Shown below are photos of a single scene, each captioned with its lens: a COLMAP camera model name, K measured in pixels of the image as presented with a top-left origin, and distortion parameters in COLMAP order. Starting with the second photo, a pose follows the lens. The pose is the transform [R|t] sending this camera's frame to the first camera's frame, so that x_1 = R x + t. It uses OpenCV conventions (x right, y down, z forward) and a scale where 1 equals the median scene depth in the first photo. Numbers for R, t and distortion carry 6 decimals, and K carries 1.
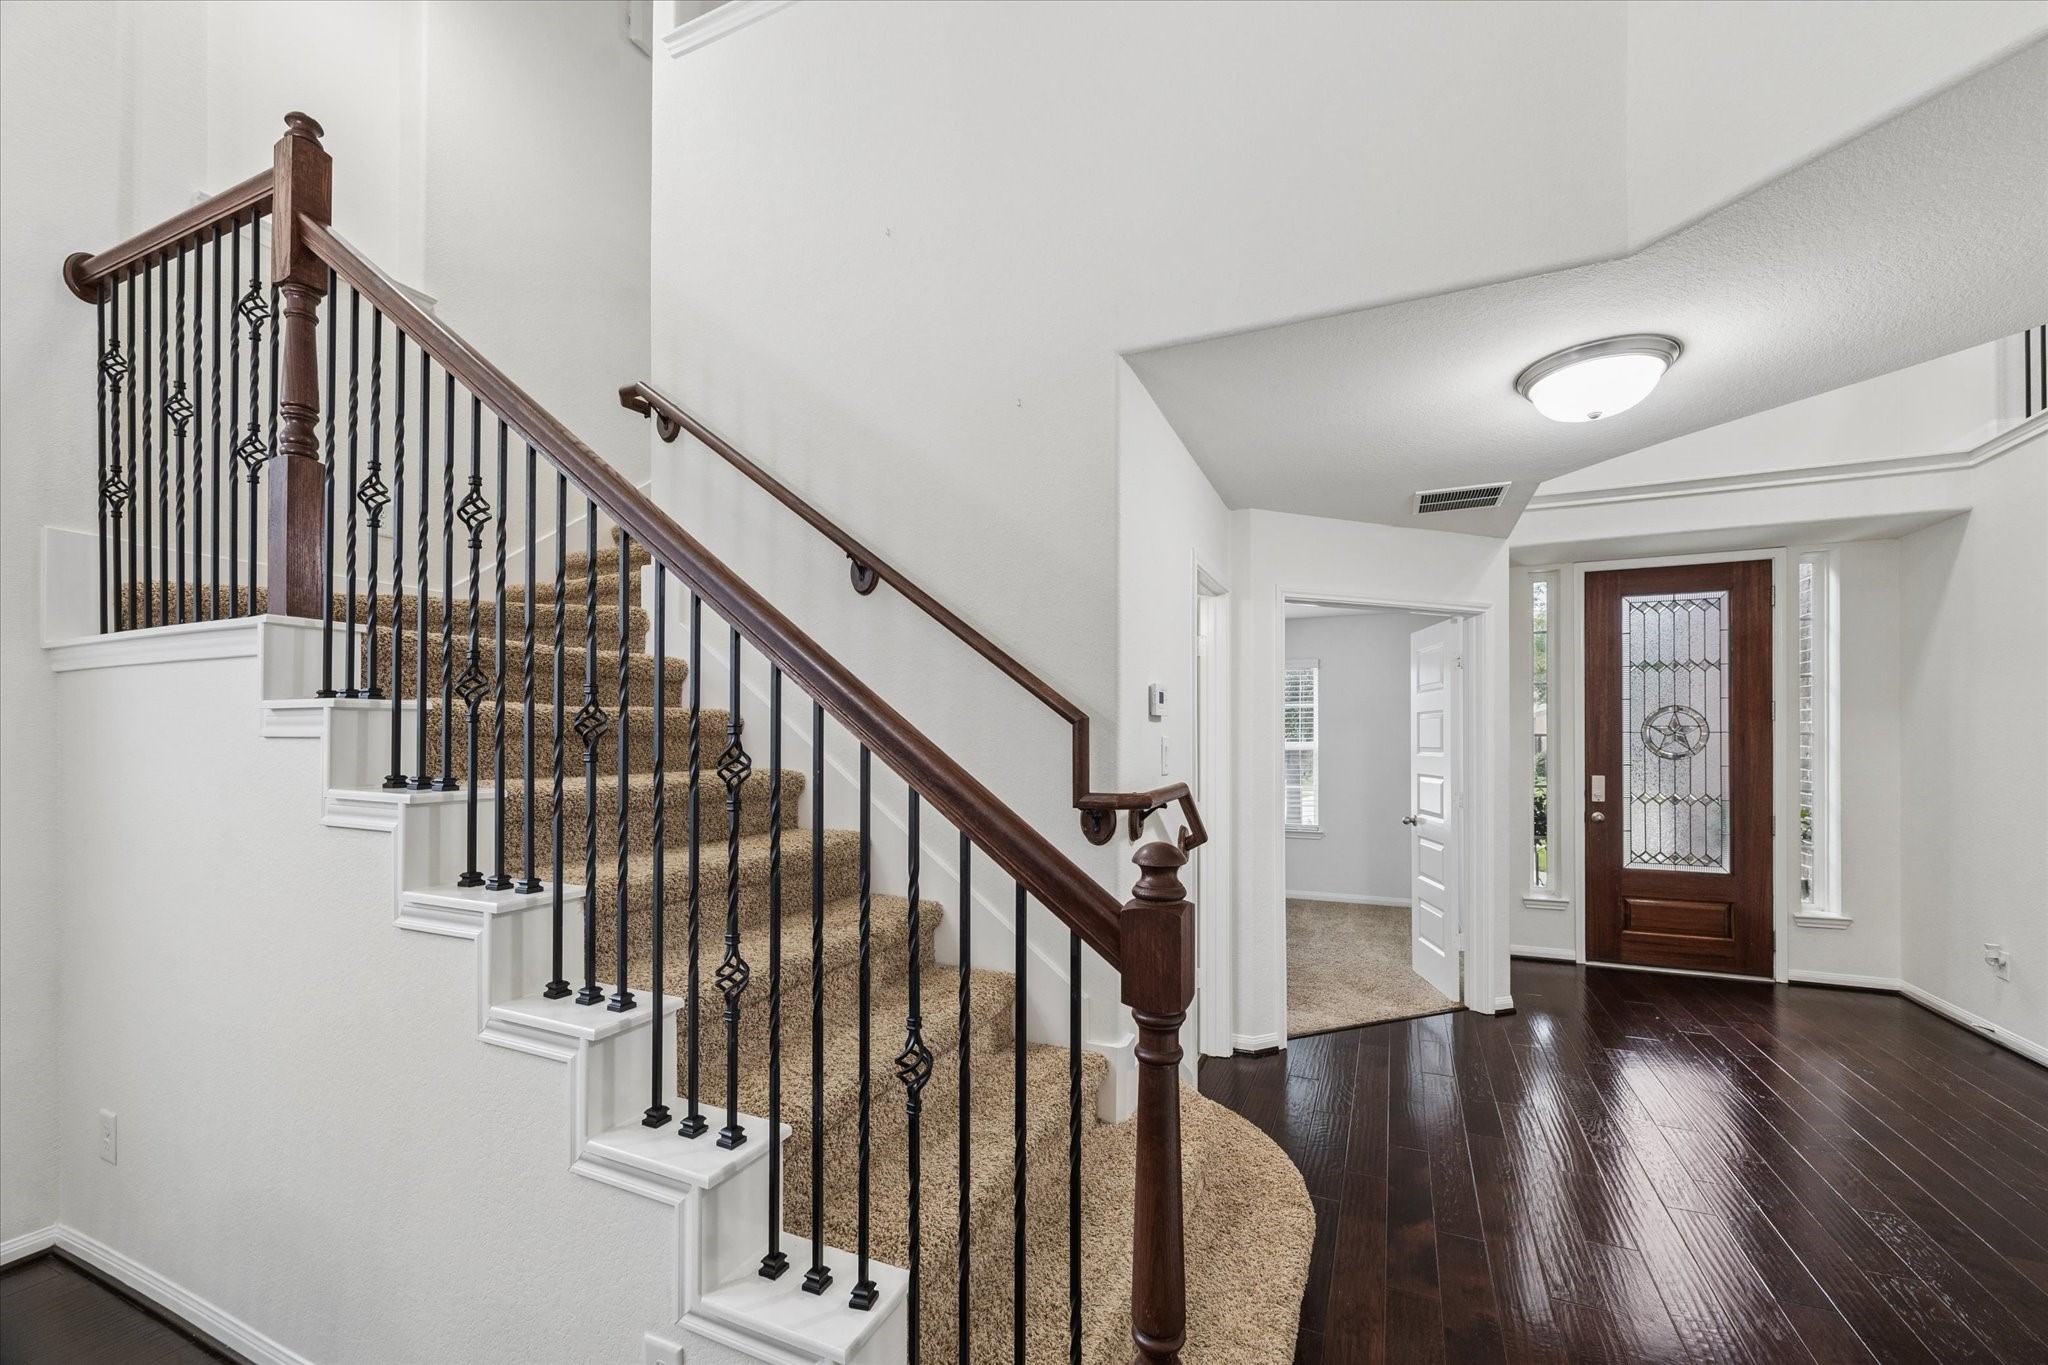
lens RADIAL K [[817.3, 0, 1036.6], [0, 817.3, 723.0], [0, 0, 1]] dist [0.004284, -0.000590]
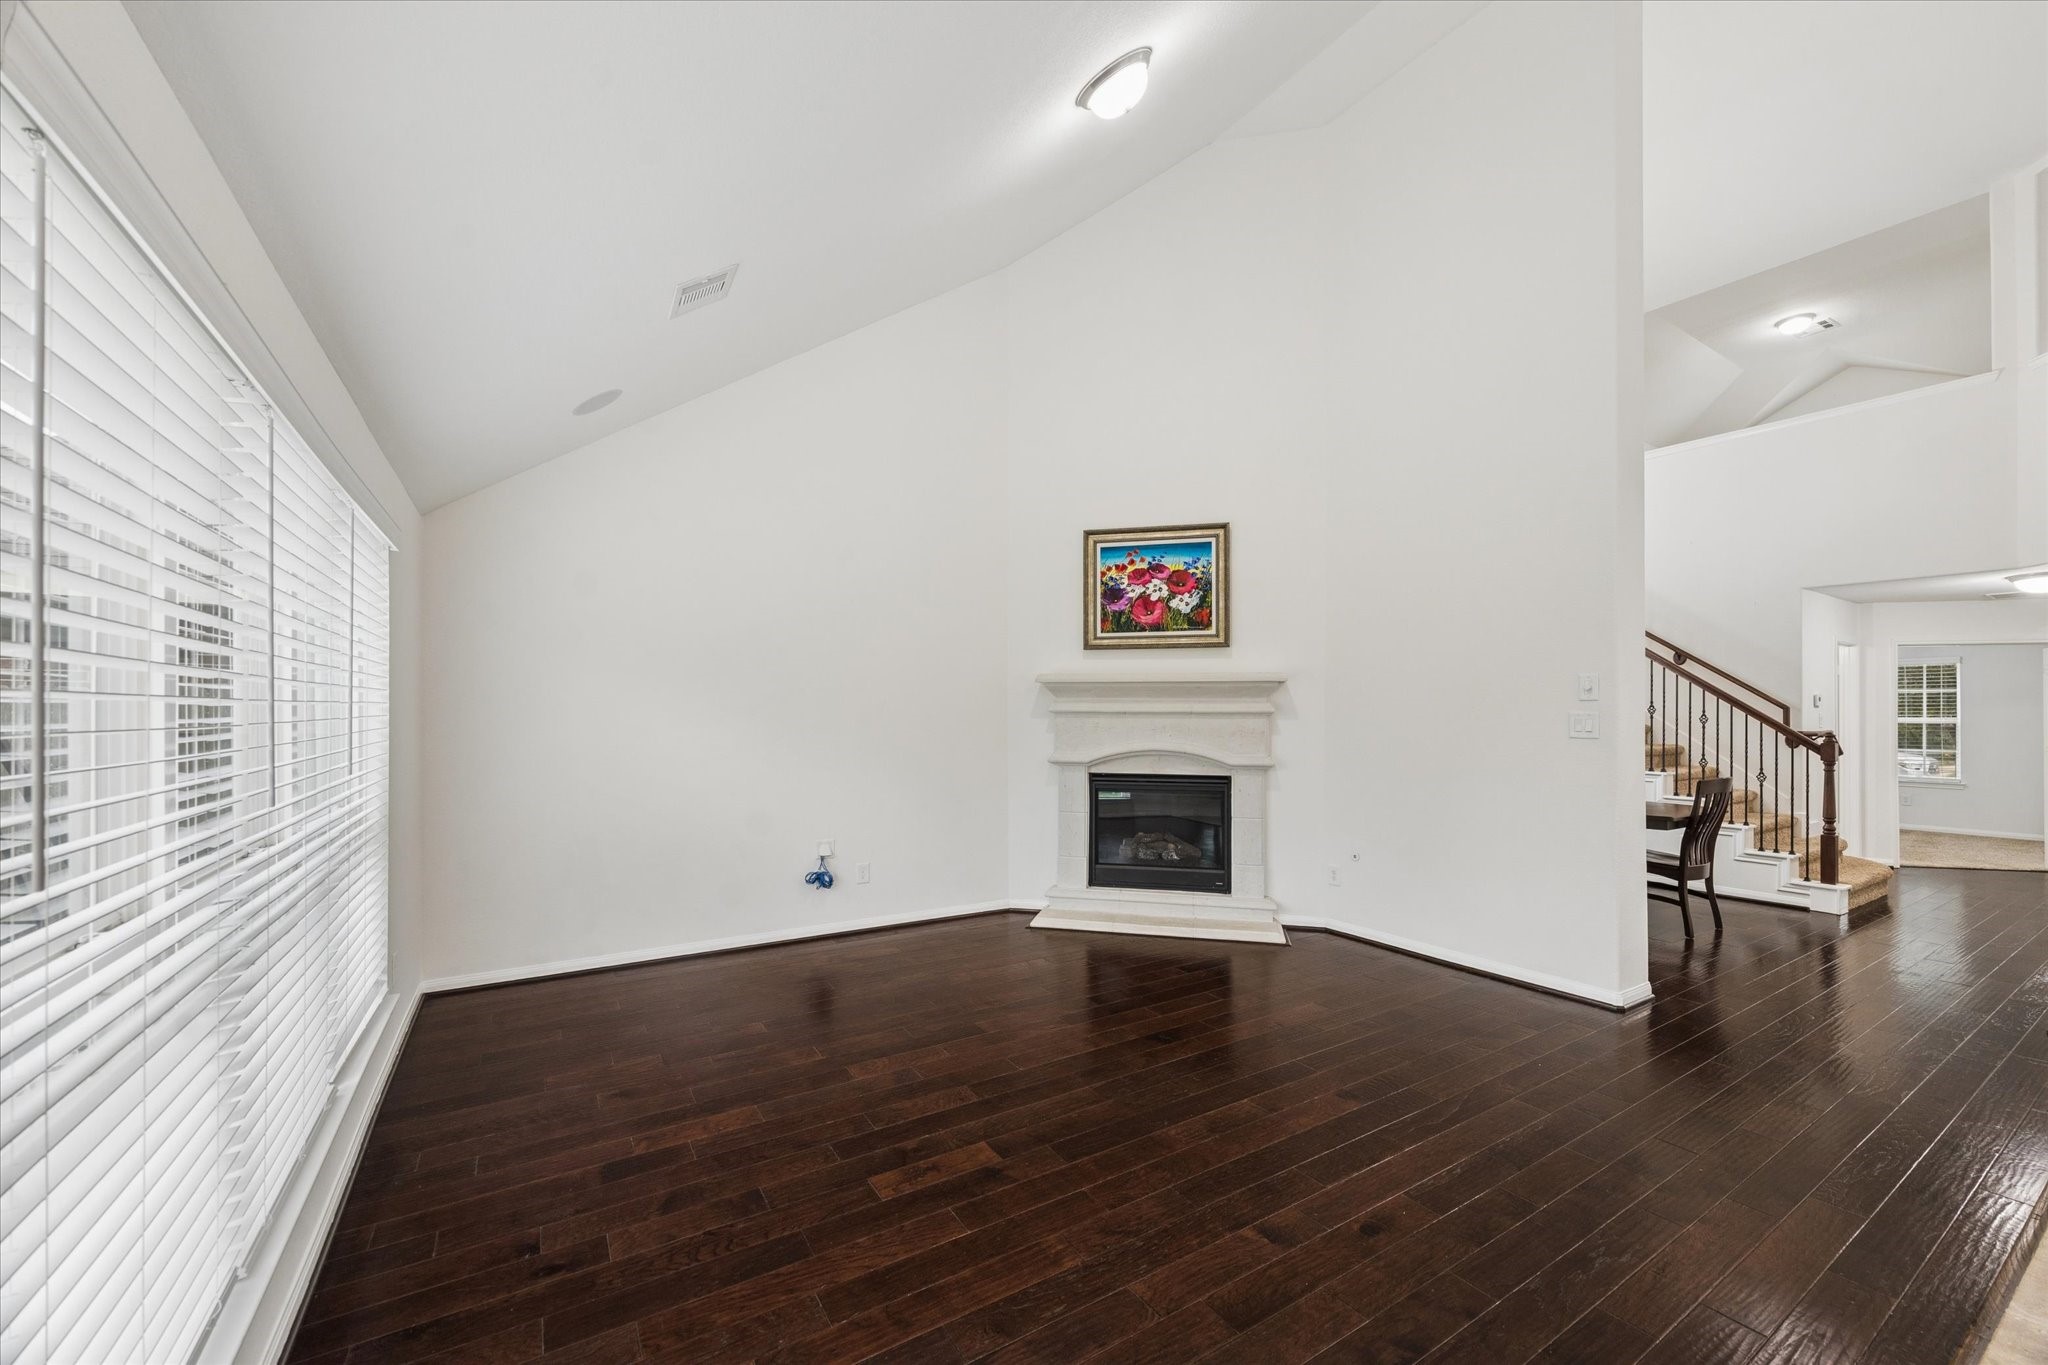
lens RADIAL K [[796.4, 0, 1025.5], [0, 796.4, 704.2], [0, 0, 1]] dist [-0.001803, 0.000087]
pose [[0.827295, -0.001254, -0.561767, -0.644609], [0.004286, 0.999982, 0.004079, -0.041167], [0.561752, -0.005782, 0.827286, -3.149568]]
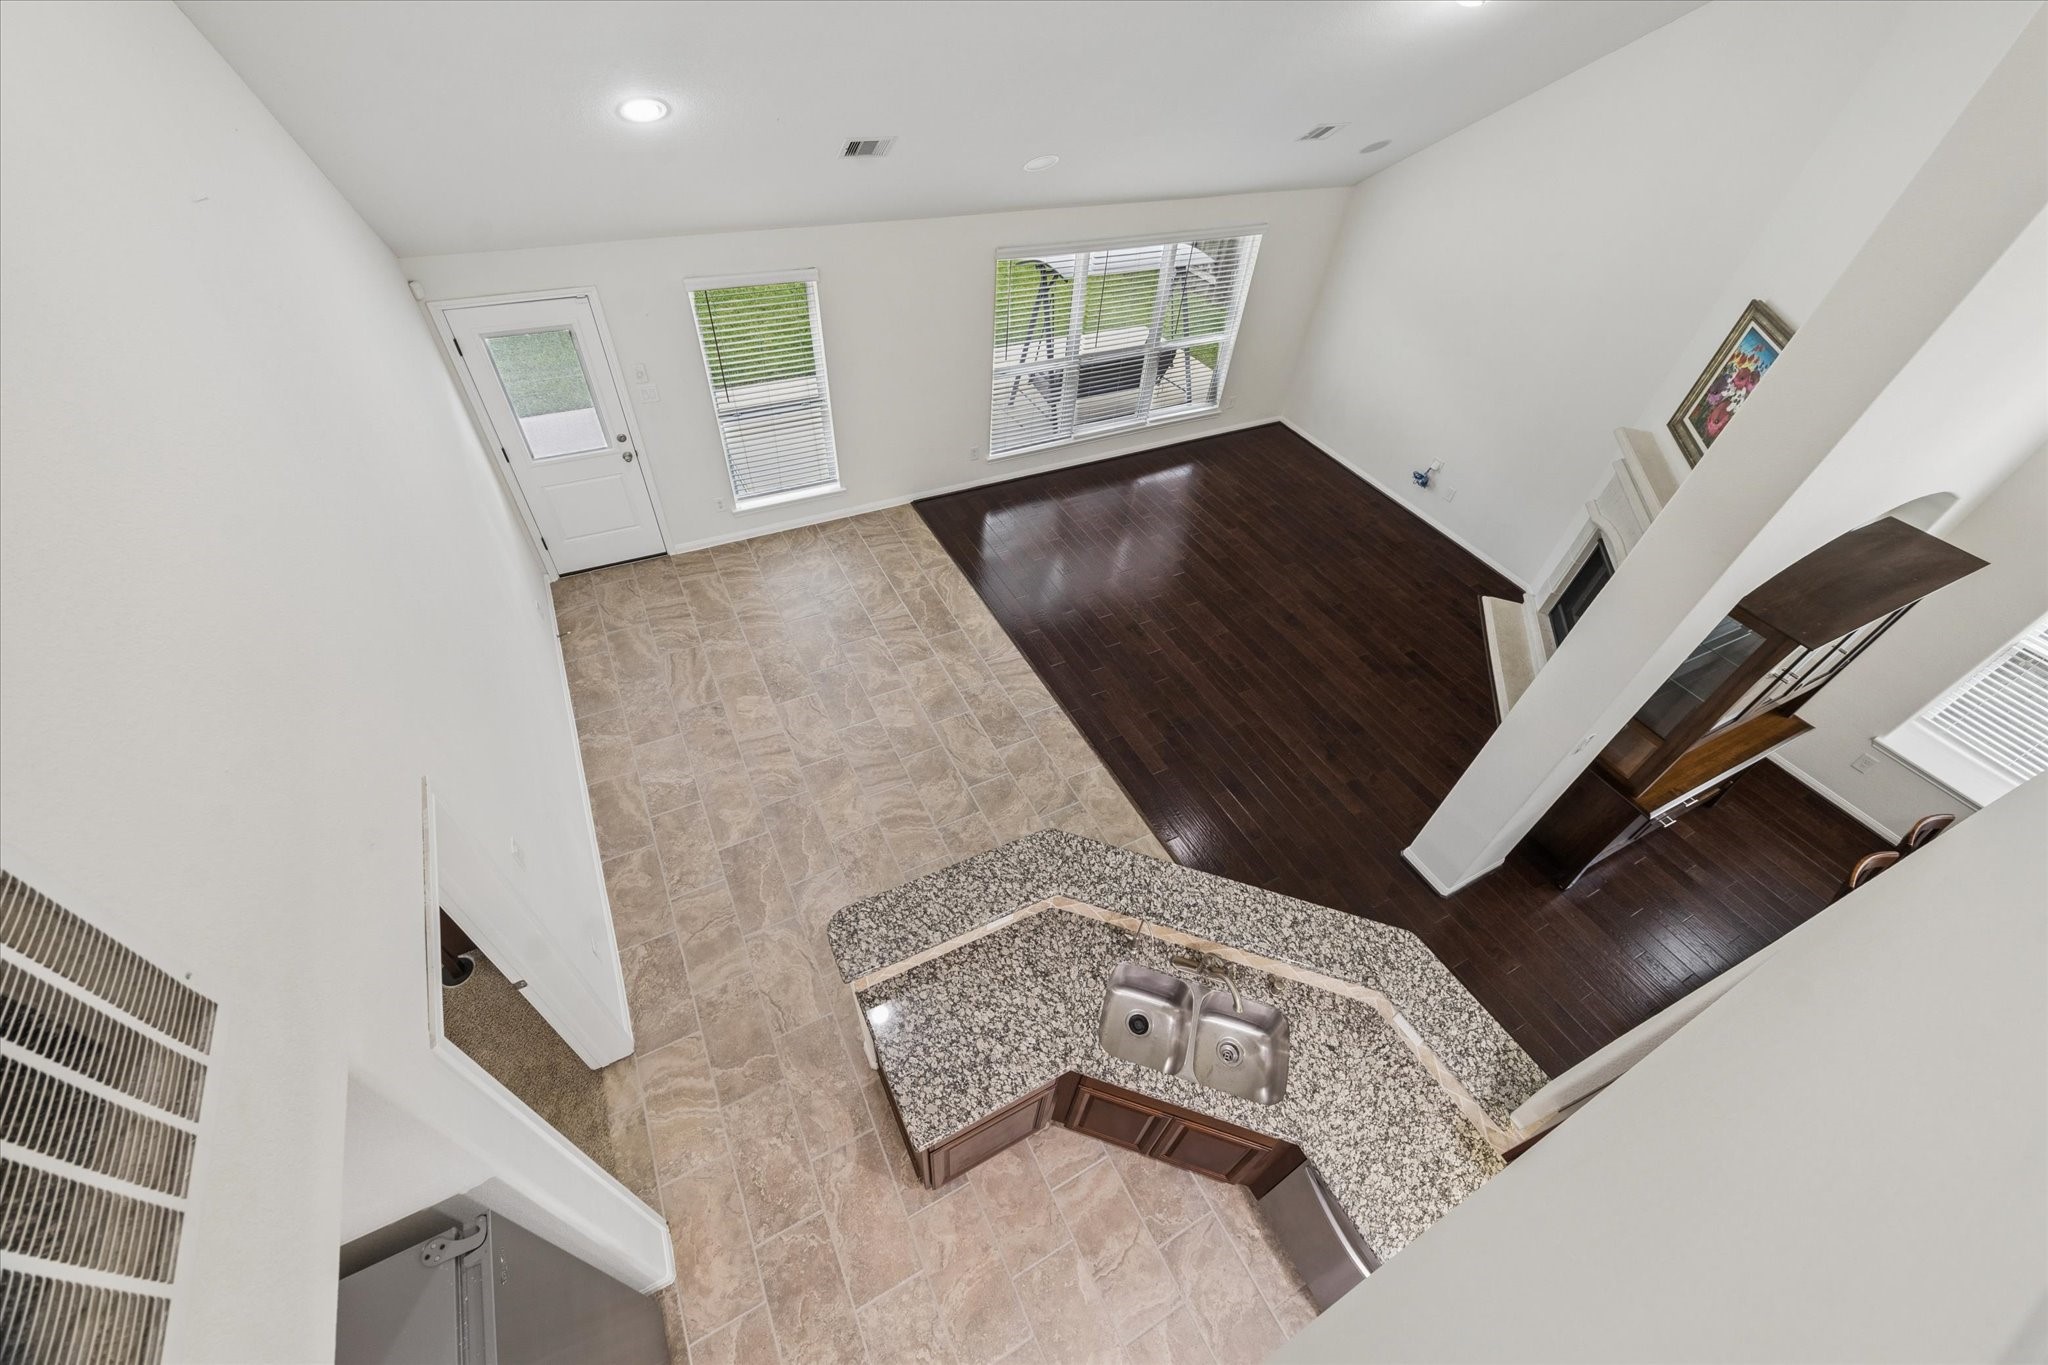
lens RADIAL K [[796.4, 0, 1035.3], [0, 796.4, 688.4], [0, 0, 1]] dist [-0.001803, 0.000087]
pose [[-0.611107, 0.533511, -0.584734, 1.196037], [-0.060445, 0.705112, 0.706515, -1.265882], [0.789237, 0.467100, -0.398651, -1.135739]]
